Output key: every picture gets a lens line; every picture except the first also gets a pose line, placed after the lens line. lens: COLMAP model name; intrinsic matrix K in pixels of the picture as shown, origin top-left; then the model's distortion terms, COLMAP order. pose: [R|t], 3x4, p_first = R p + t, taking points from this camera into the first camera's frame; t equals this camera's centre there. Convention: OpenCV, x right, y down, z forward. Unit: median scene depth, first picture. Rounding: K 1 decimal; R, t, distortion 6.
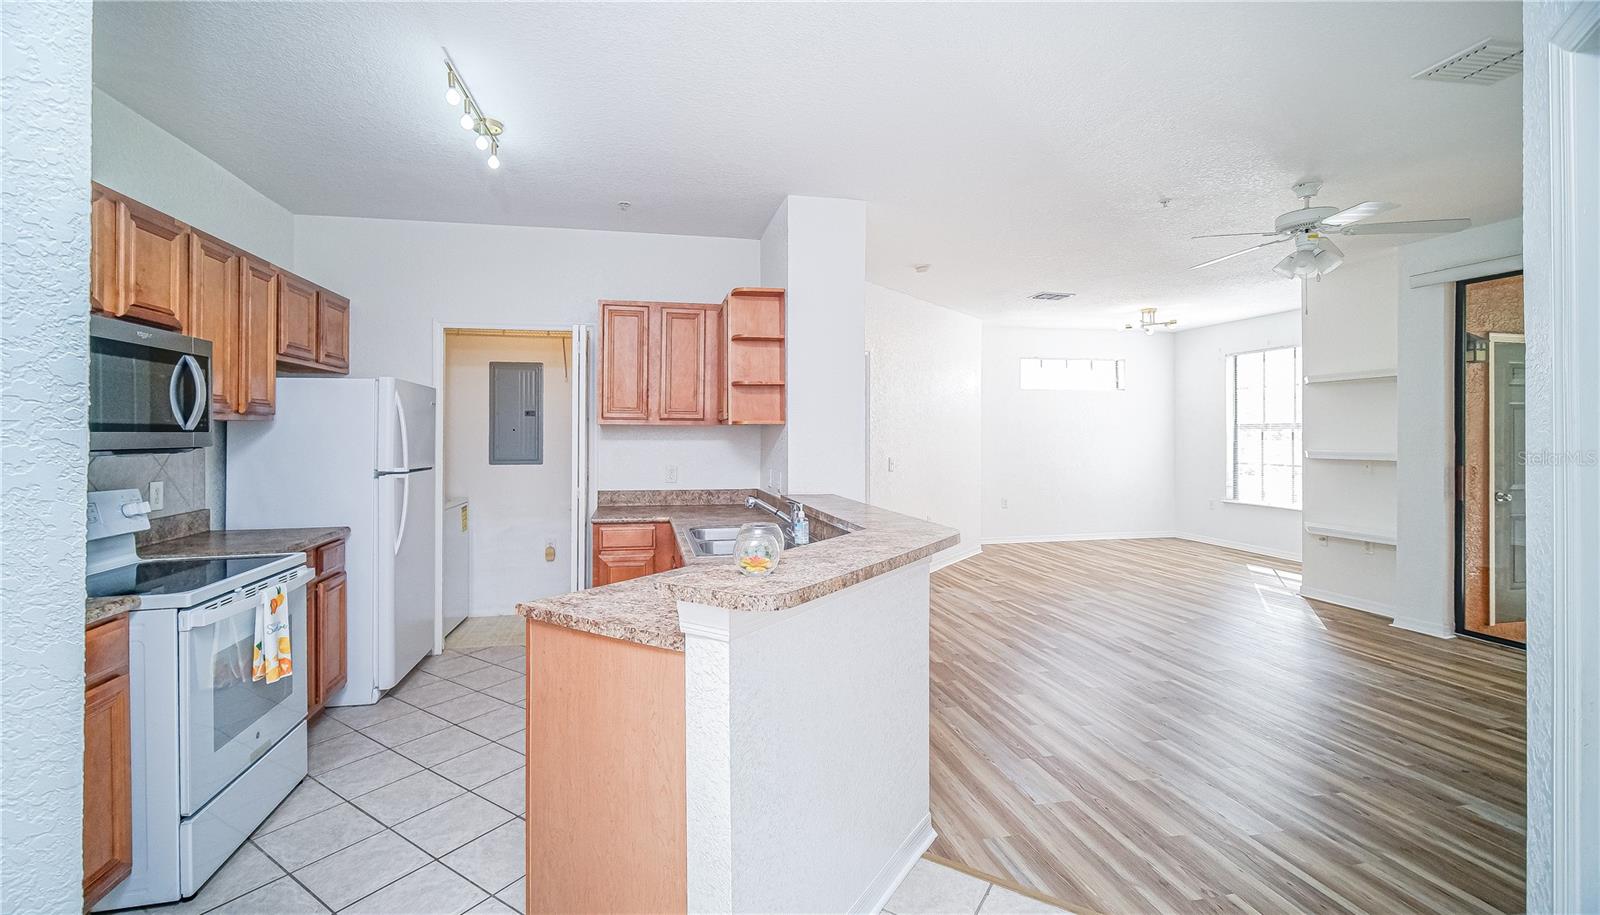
lens RADIAL K [[676.0, 0, 770.3], [0, 676.0, 433.3], [0, 0, 1]] dist [-0.002903, -0.000464]
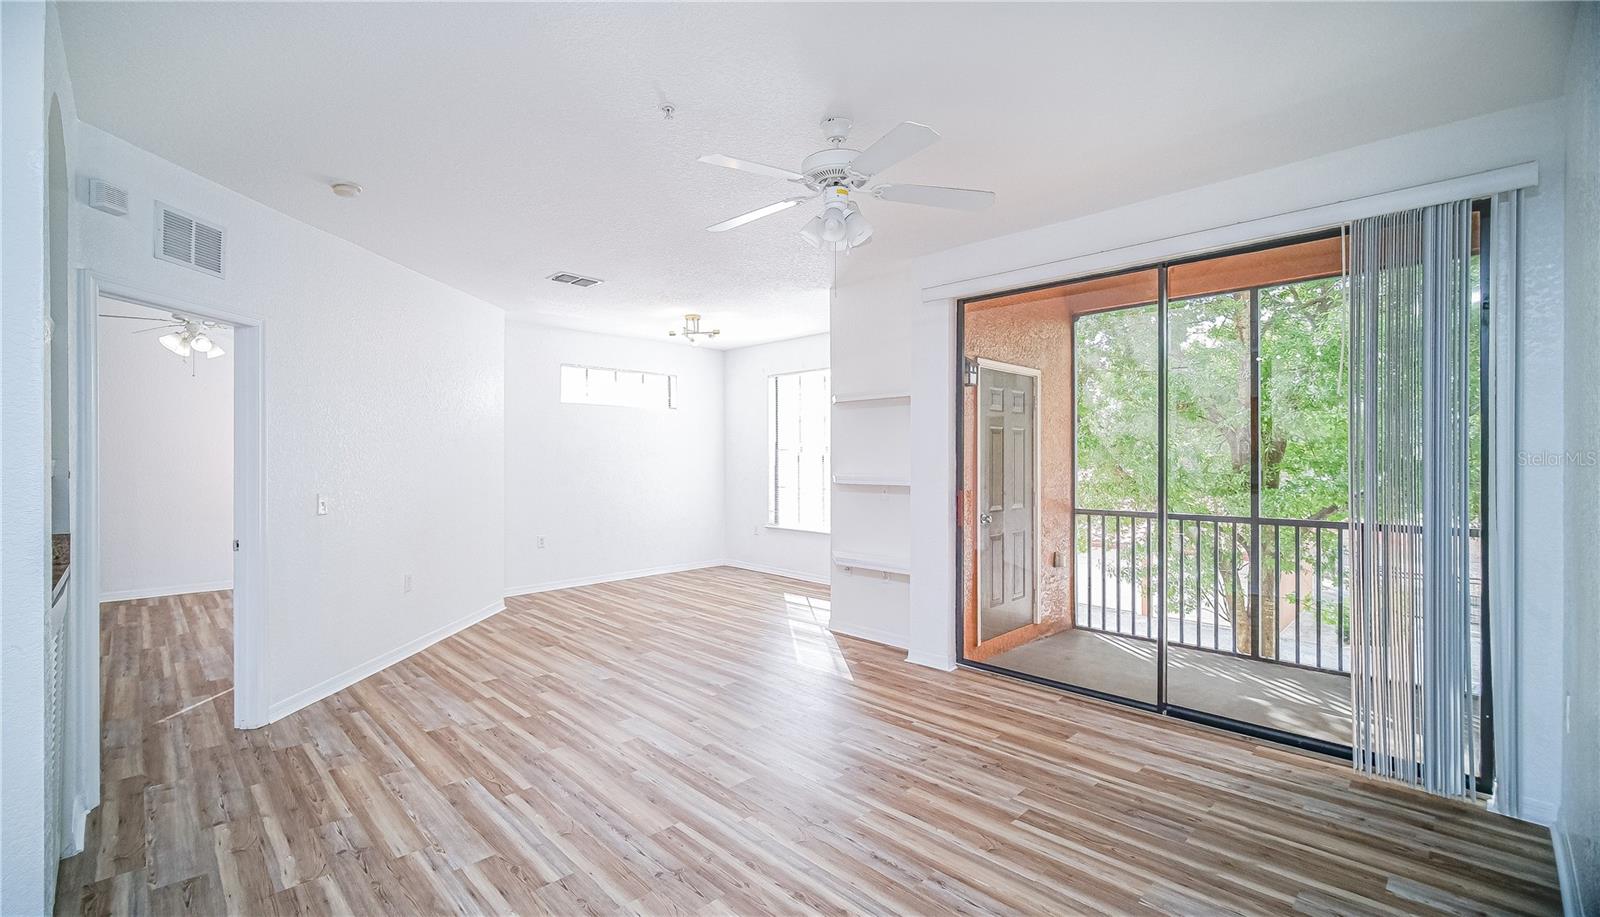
lens RADIAL K [[676.0, 0, 753.7], [0, 676.0, 452.9], [0, 0, 1]] dist [-0.002454, -0.000311]
pose [[0.850243, 0.004253, 0.526373, 0.237238], [-0.001686, 0.999984, -0.005357, 0.000017], [-0.526387, 0.003668, 0.850237, 0.301111]]
